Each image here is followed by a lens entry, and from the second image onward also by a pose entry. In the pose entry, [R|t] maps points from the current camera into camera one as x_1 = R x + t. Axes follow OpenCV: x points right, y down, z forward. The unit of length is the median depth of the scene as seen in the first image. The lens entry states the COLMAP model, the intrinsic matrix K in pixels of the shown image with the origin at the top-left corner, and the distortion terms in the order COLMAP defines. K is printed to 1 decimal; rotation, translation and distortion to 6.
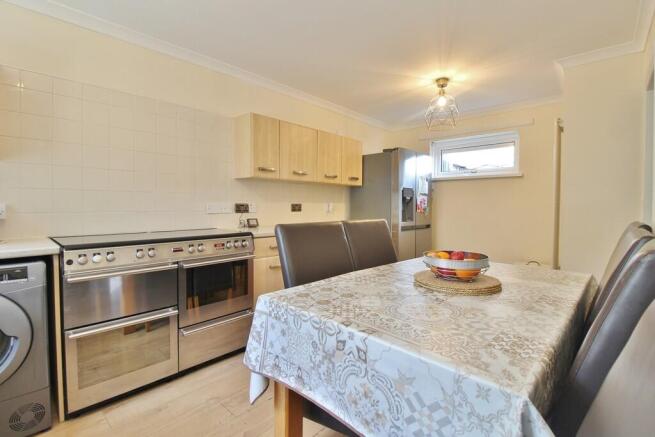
lens RADIAL K [[301.2, 0, 326.6], [0, 301.2, 218.0], [0, 0, 1]] dist [-0.011082, -0.001641]
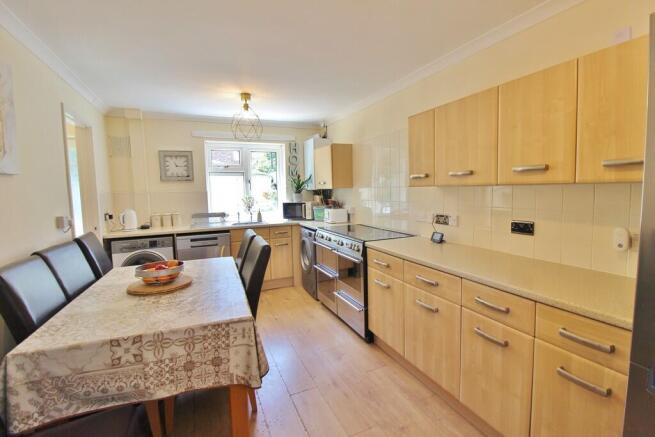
lens RADIAL K [[301.2, 0, 326.3], [0, 301.2, 218.3], [0, 0, 1]] dist [-0.011082, -0.001641]
pose [[-0.386579, 0.089010, -0.917951, 1.178612], [-0.003908, 0.995165, 0.098143, -0.309131], [0.922248, 0.041527, -0.384362, 2.414381]]
